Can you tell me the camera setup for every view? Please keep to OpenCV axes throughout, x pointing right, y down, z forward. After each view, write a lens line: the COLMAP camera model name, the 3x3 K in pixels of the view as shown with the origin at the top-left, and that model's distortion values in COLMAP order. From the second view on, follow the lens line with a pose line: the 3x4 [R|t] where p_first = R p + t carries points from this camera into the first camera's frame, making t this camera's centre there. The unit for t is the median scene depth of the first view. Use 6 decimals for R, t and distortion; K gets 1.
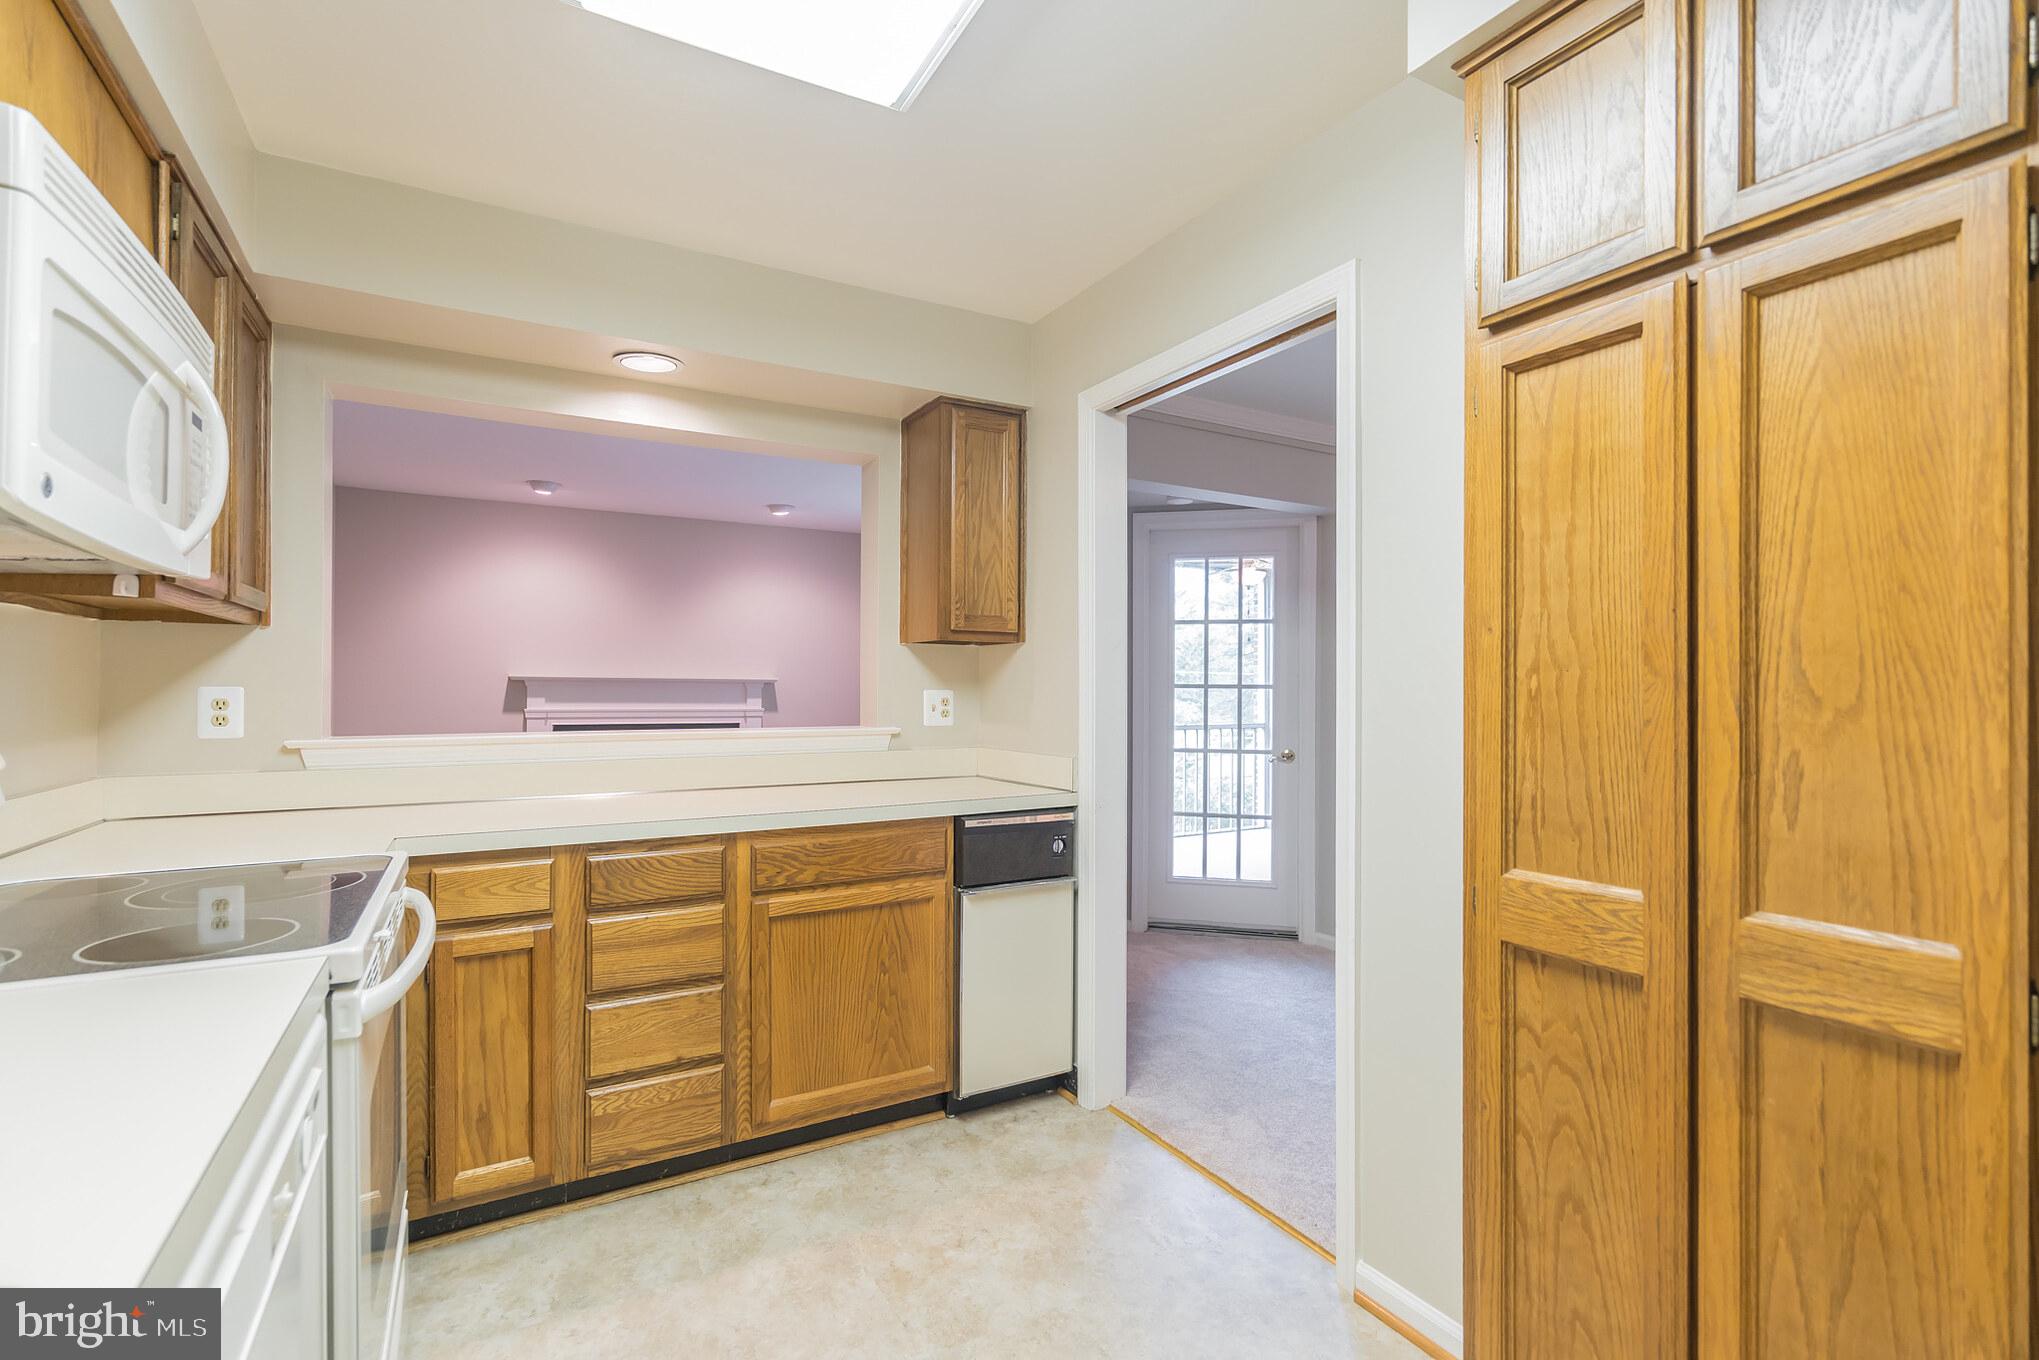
lens RADIAL K [[929.0, 0, 1019.5], [0, 929.0, 680.0], [0, 0, 1]] dist [-0.002610, 0.000099]
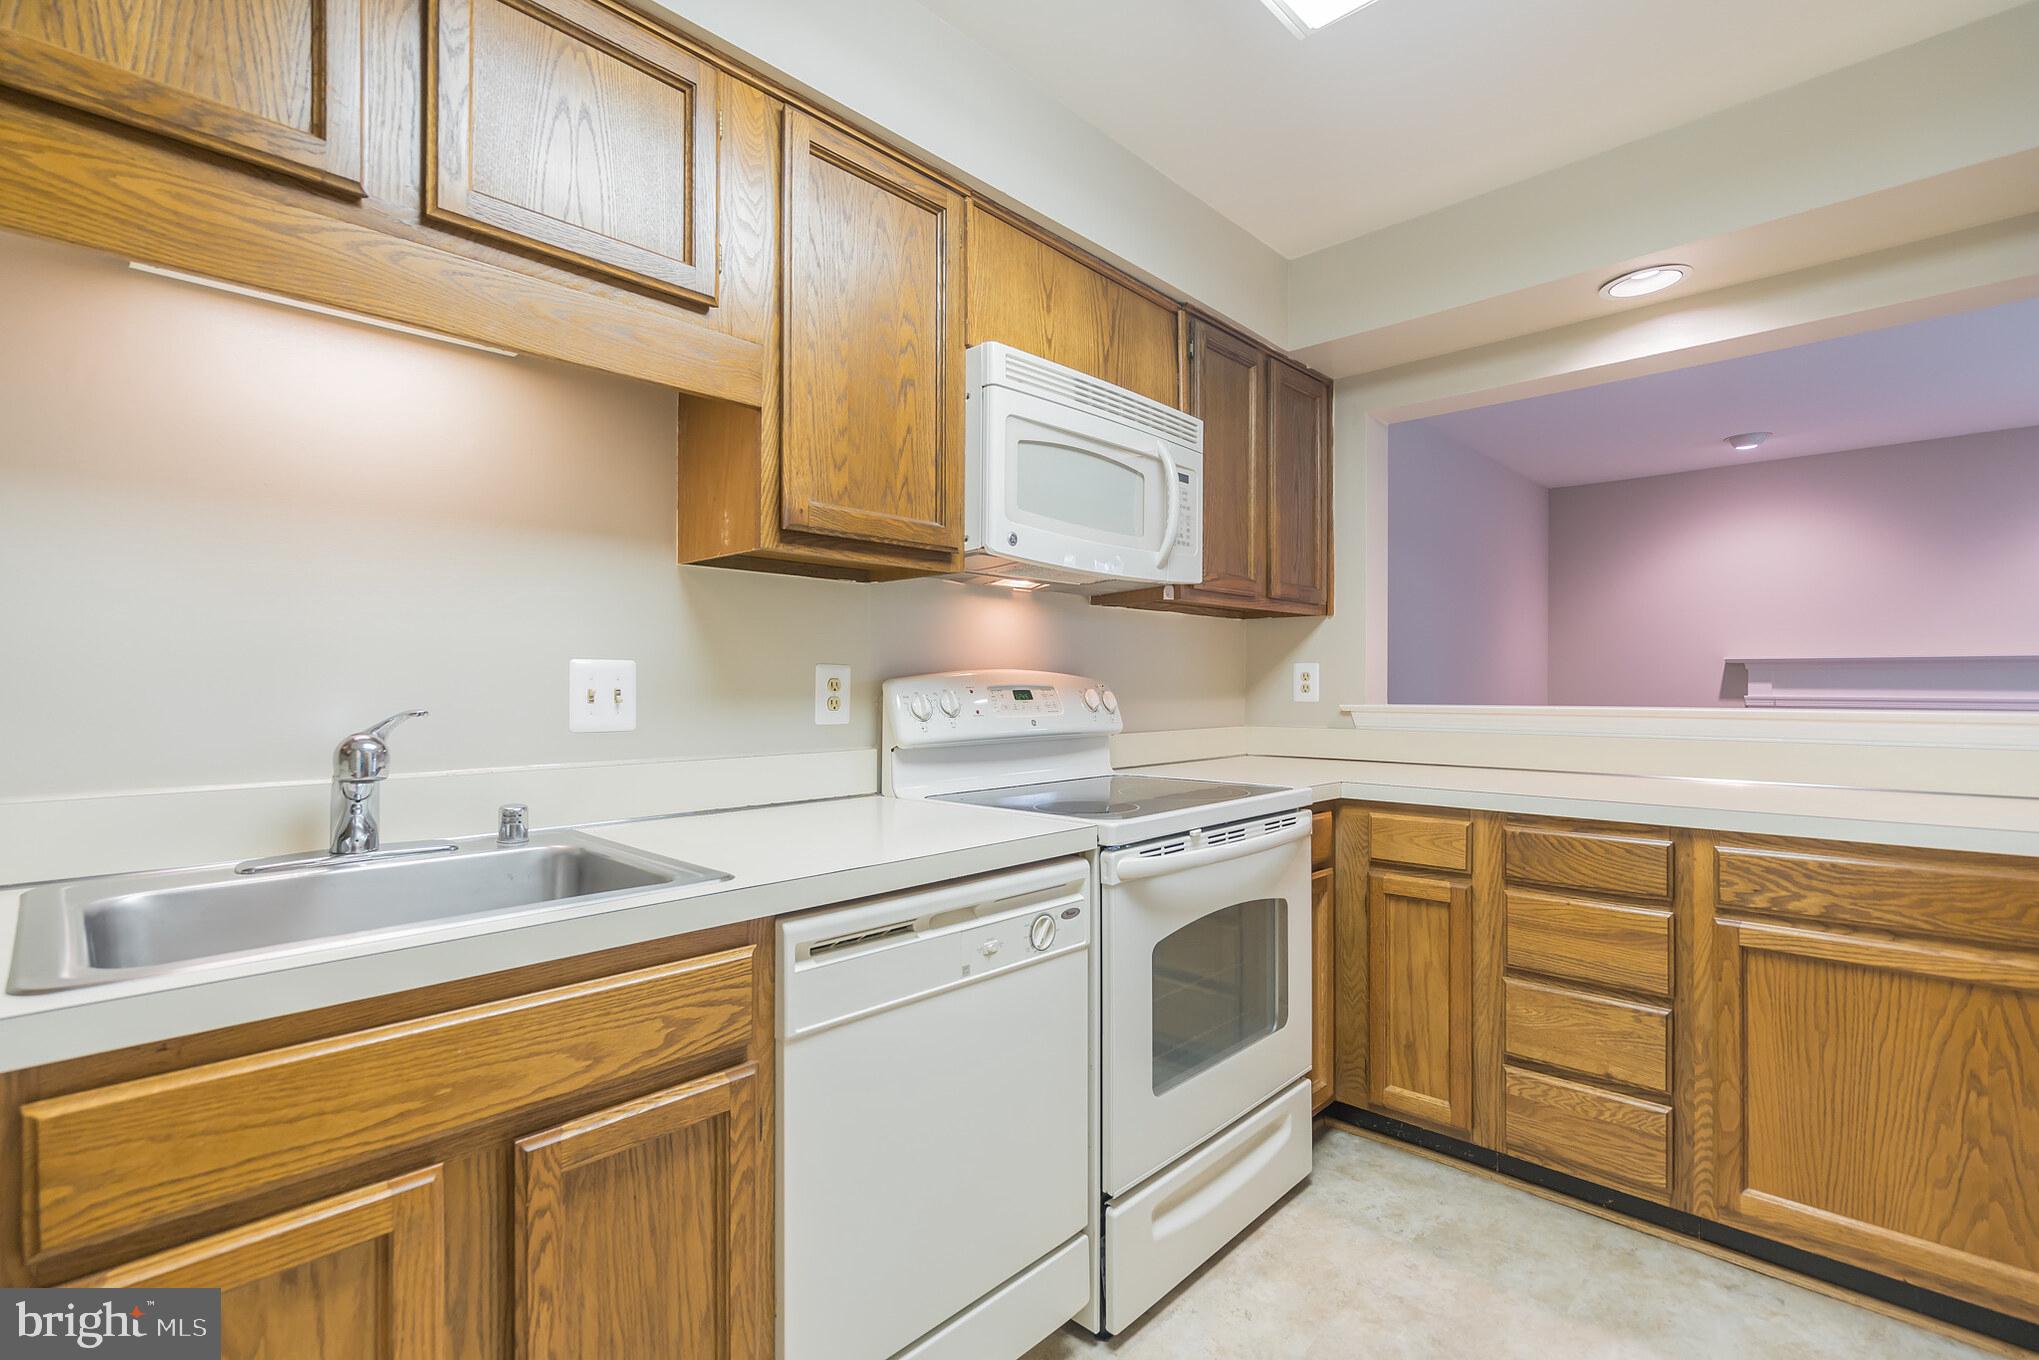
lens RADIAL K [[929.0, 0, 1019.5], [0, 929.0, 680.0], [0, 0, 1]] dist [-0.002610, 0.000099]
pose [[0.271814, -0.010930, -0.962288, 0.326026], [0.011667, 0.999899, -0.008062, 0.038072], [0.962279, -0.009036, 0.271914, 0.236699]]
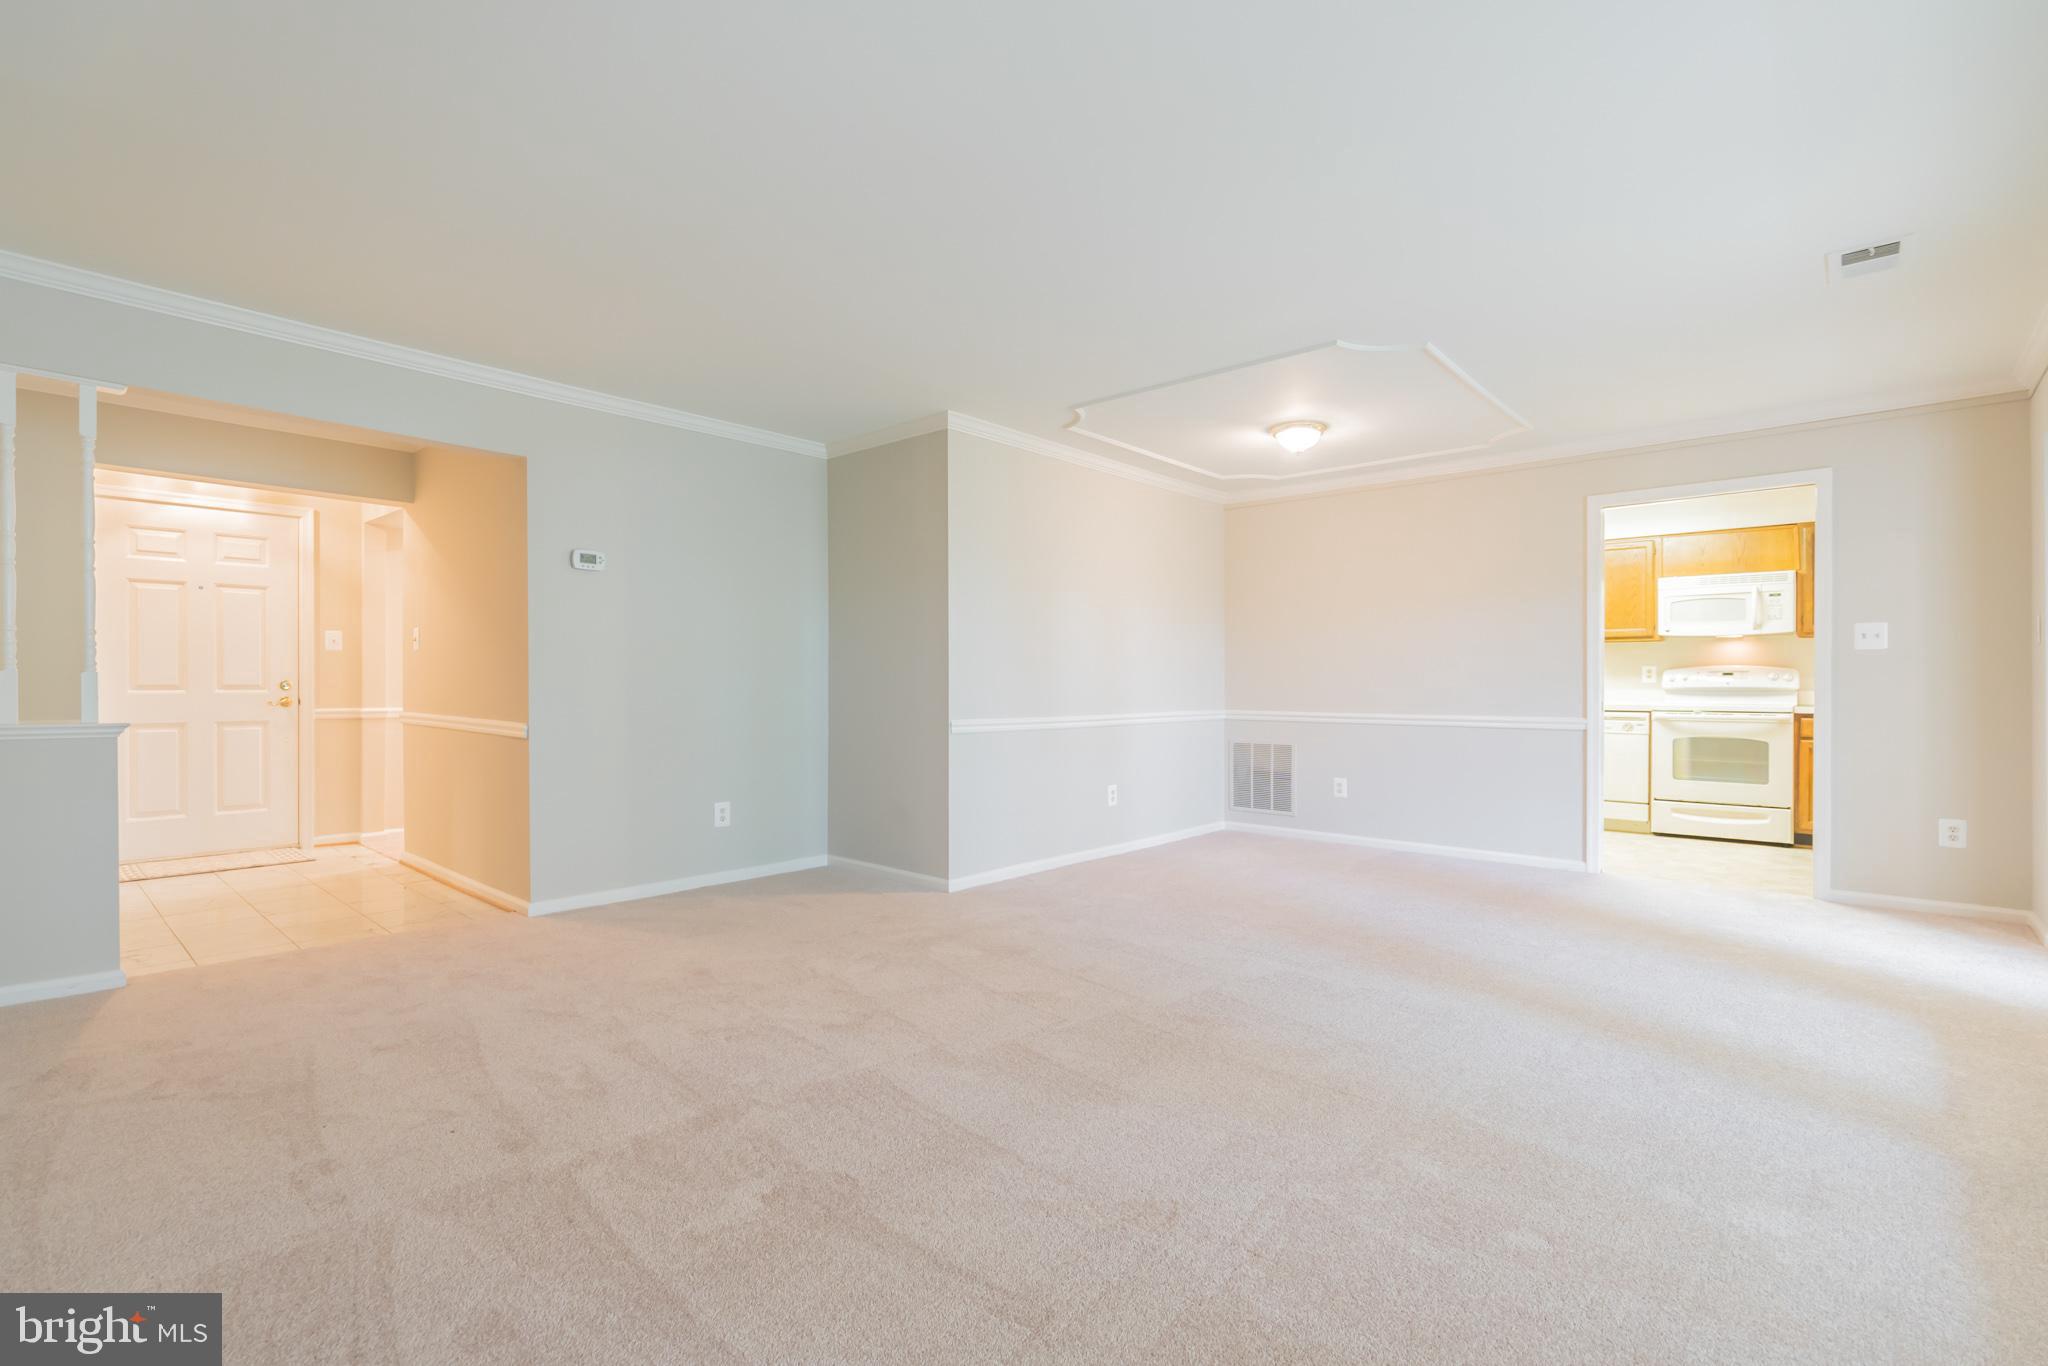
lens RADIAL K [[933.1, 0, 1024.0], [0, 933.1, 683.0], [0, 0, 1]] dist [-0.002610, 0.000099]
pose [[-0.949025, -0.005726, -0.315149, 2.434975], [-0.002195, 0.999931, -0.011559, 0.114362], [0.315193, -0.010278, -0.948972, 2.635677]]
